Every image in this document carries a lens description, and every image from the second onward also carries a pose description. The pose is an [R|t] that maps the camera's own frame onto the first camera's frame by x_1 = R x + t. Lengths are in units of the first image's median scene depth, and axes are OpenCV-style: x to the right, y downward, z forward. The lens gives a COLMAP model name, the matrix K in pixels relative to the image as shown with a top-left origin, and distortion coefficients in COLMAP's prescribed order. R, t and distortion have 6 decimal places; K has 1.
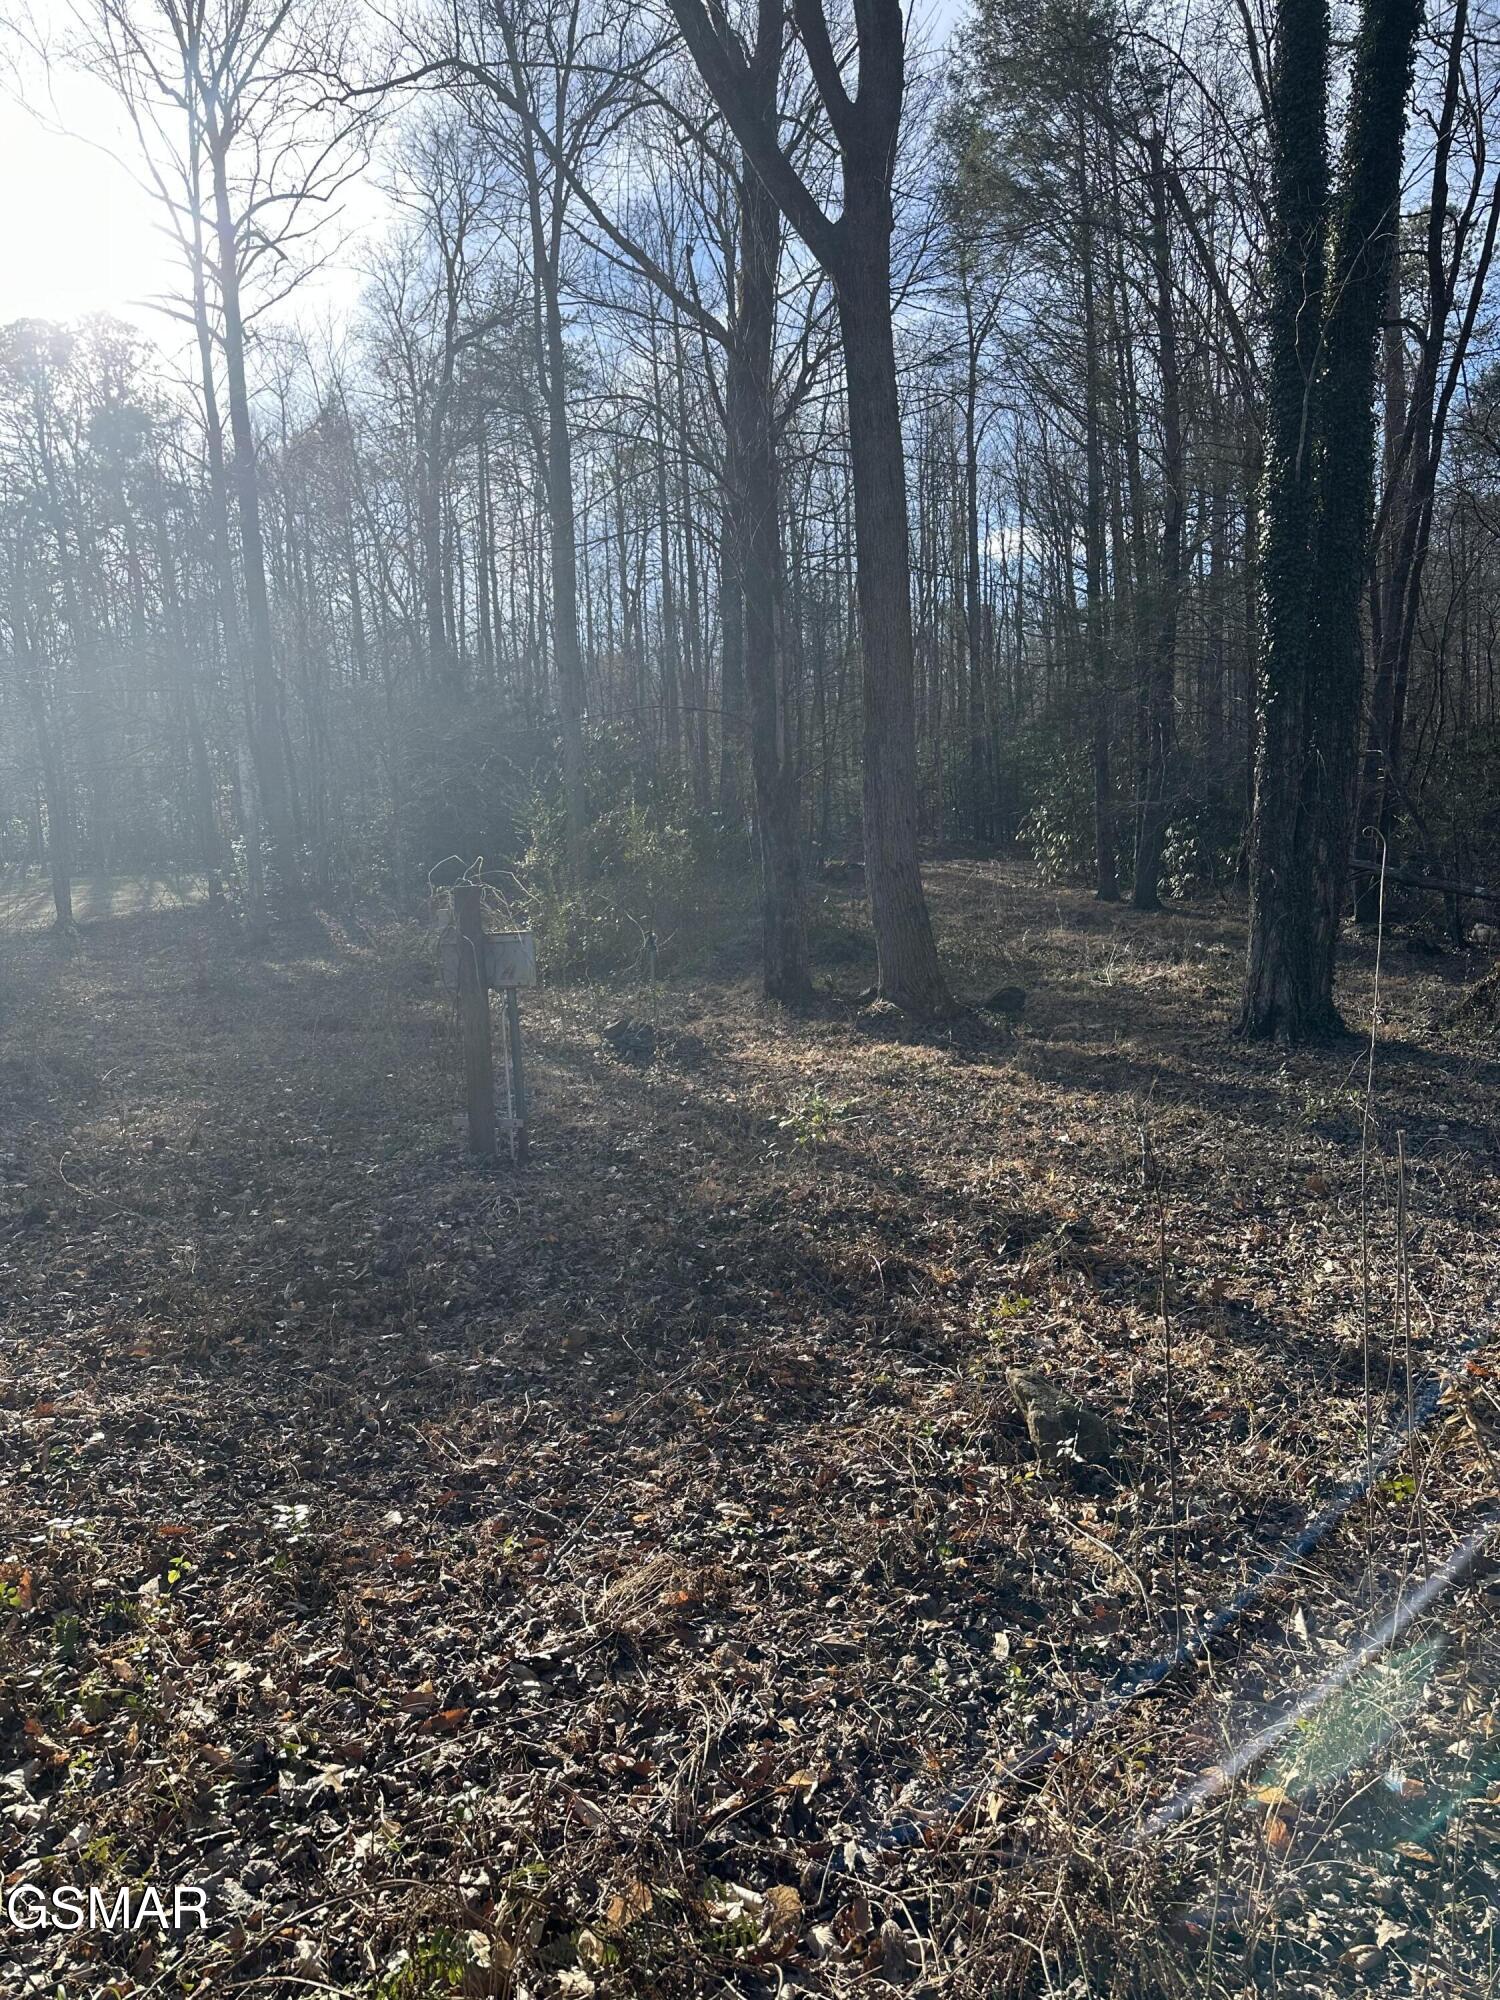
lens RADIAL K [[1399.2, 0, 734.5], [0, 1399.2, 1006.3], [0, 0, 1]] dist [0.053519, -0.058568]
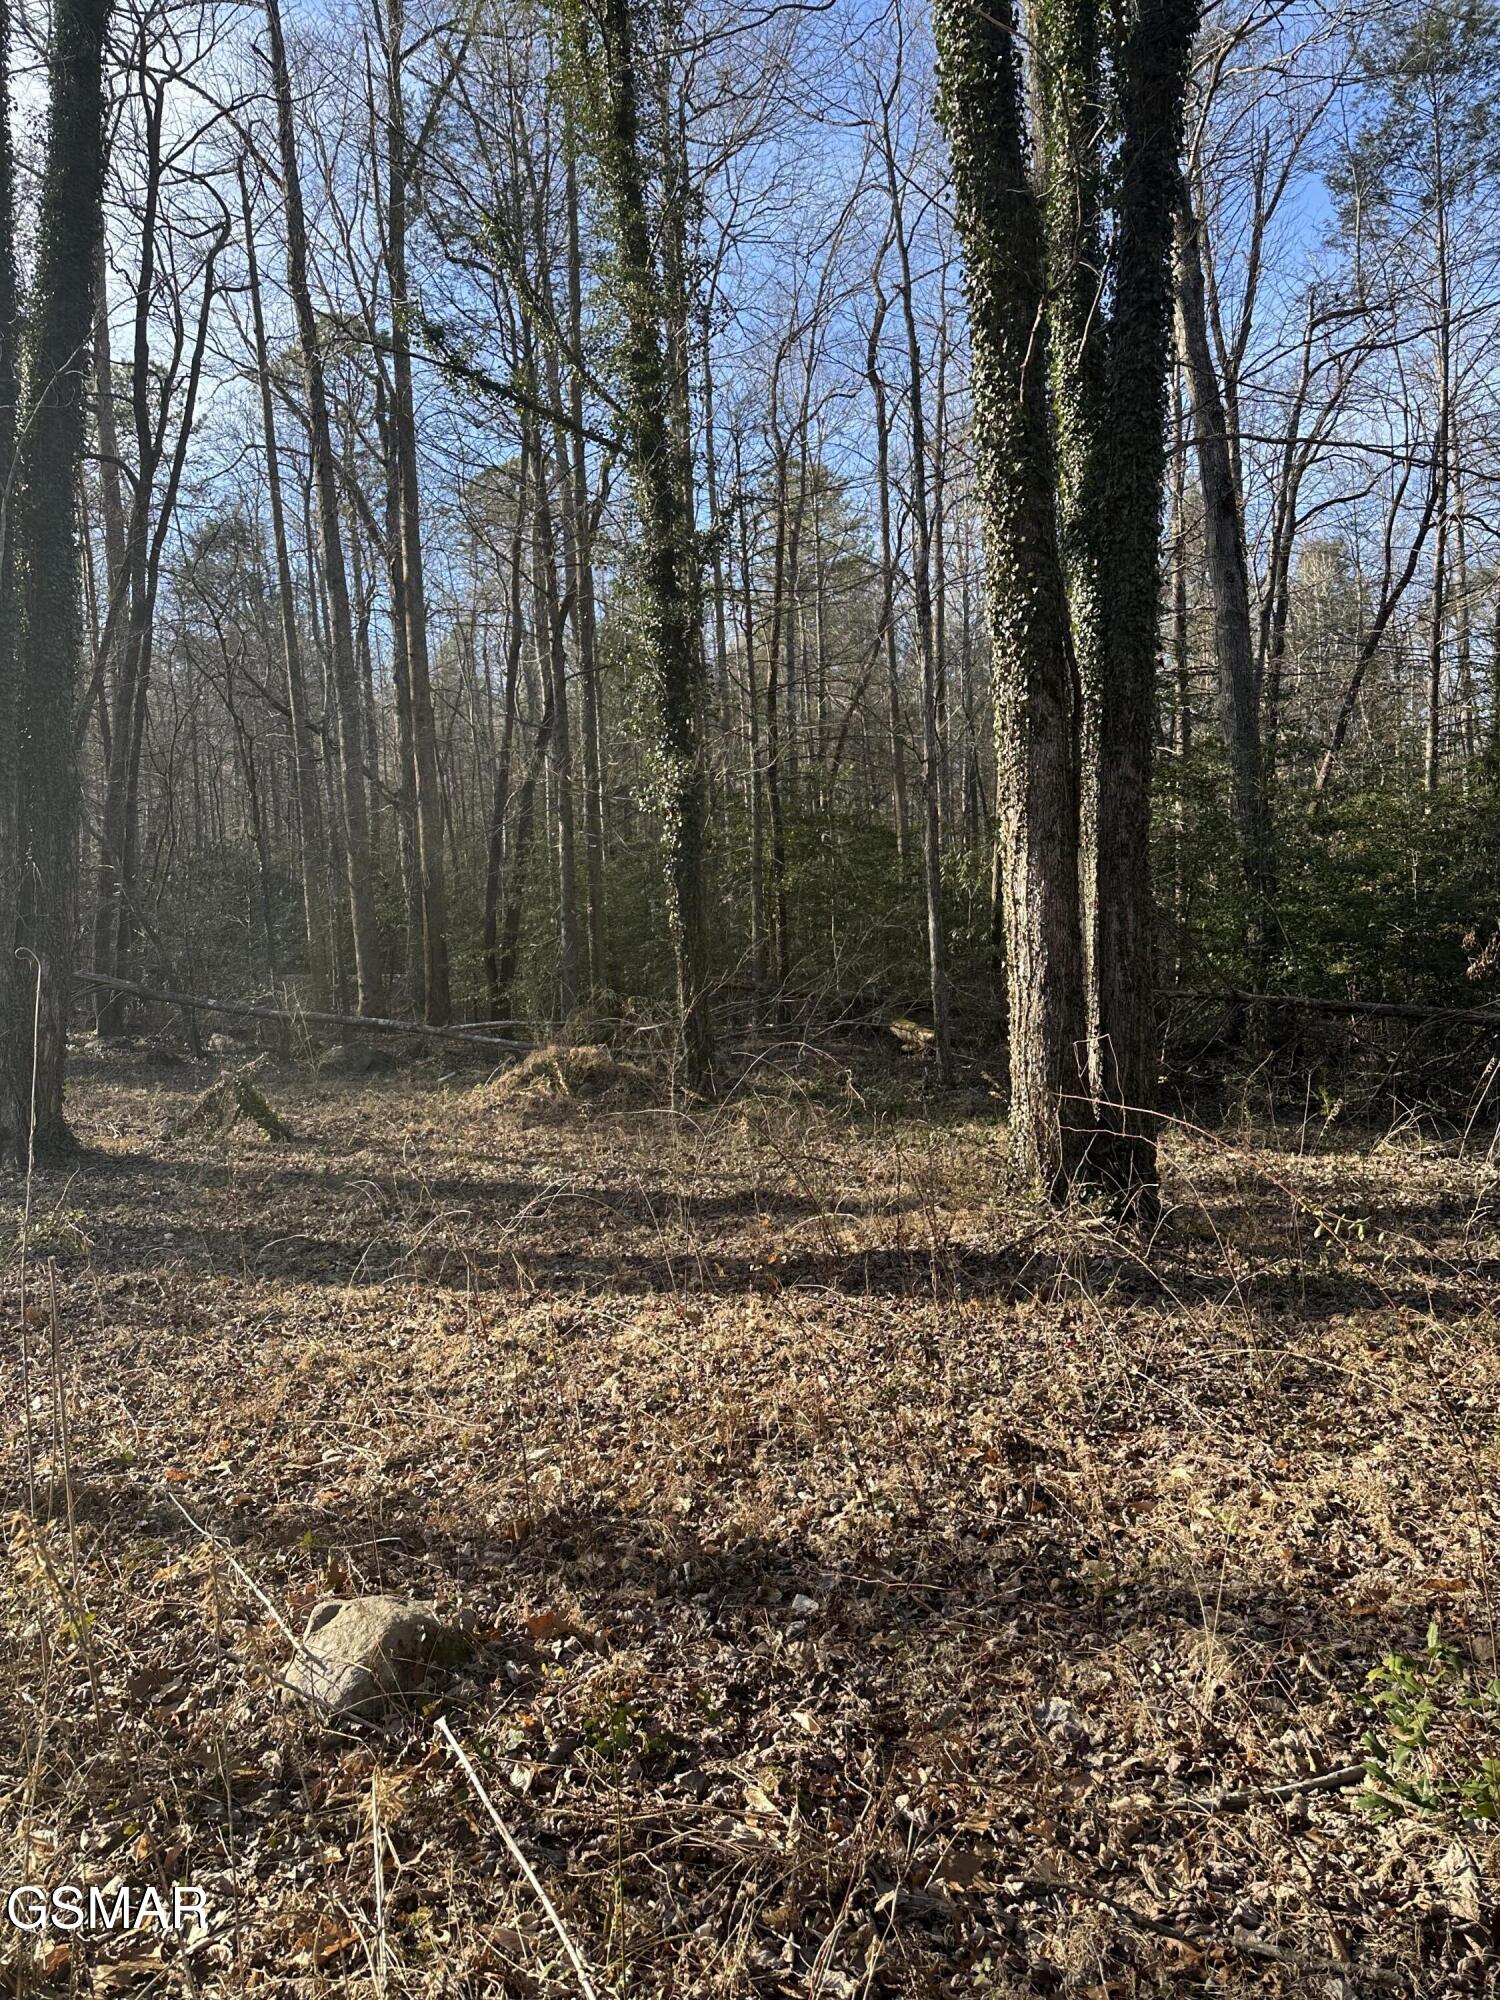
lens RADIAL K [[1399.2, 0, 752.9], [0, 1399.2, 993.1], [0, 0, 1]] dist [0.053519, -0.058568]
pose [[0.669965, -0.009081, 0.742337, 0.015475], [0.074216, 0.995735, -0.054799, -0.001162], [-0.738674, 0.091807, 0.667782, -0.007569]]
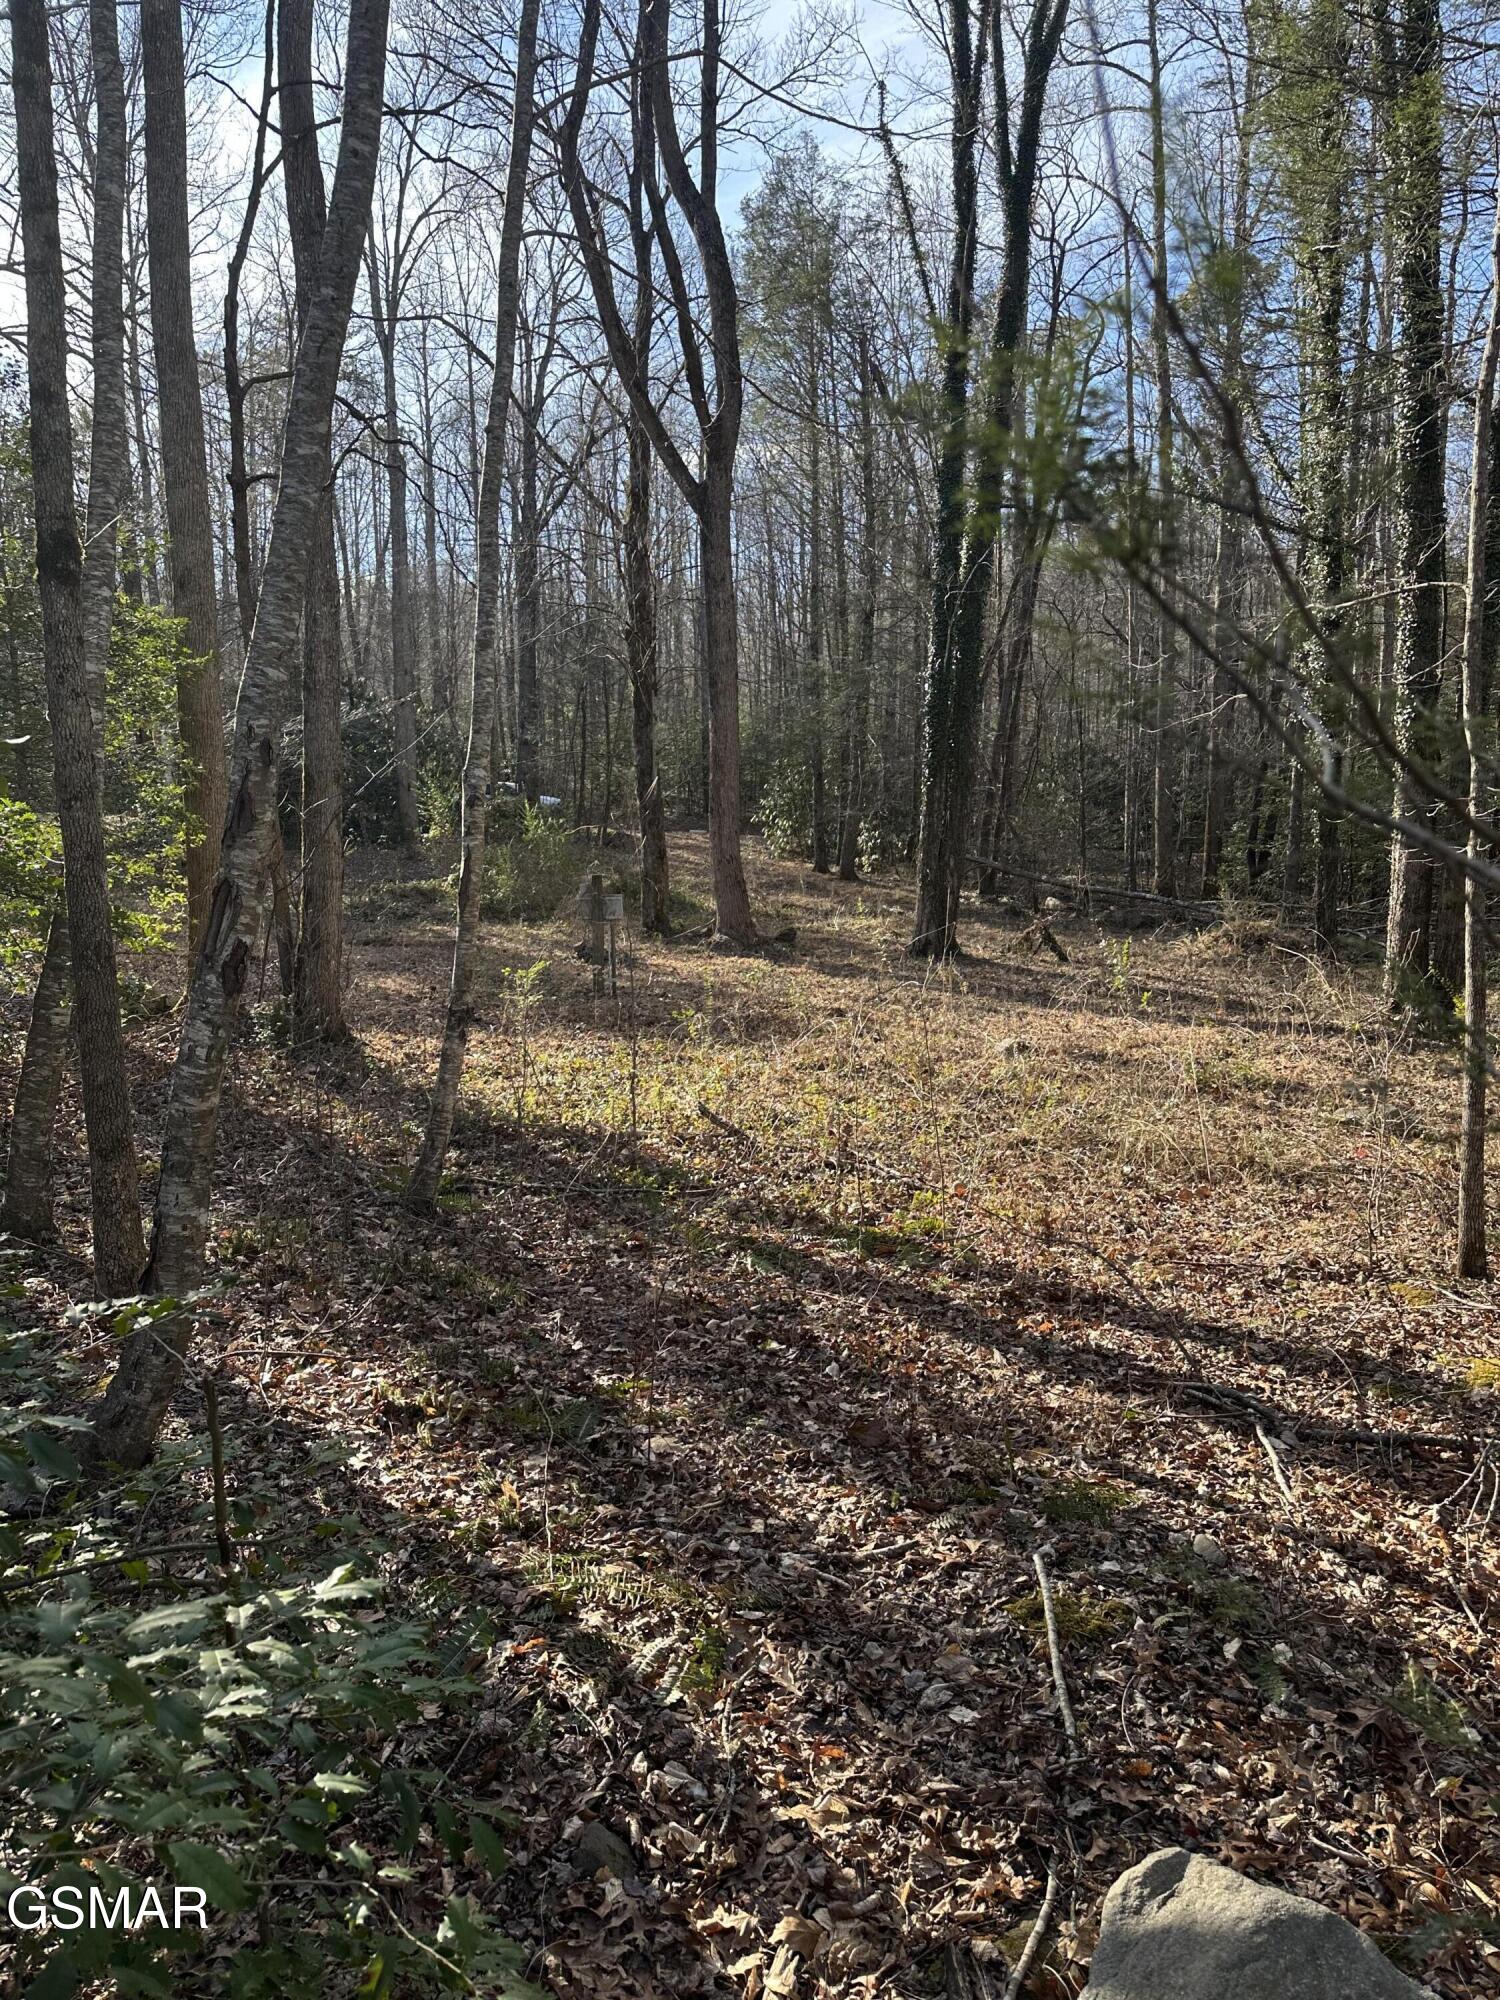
lens RADIAL K [[1399.2, 0, 767.9], [0, 1399.2, 1041.5], [0, 0, 1]] dist [0.053519, -0.058568]
pose [[0.968669, 0.001912, 0.248349, -0.258383], [-0.016778, 0.998190, 0.057756, 0.026267], [-0.247789, -0.060113, 0.966947, -0.684897]]
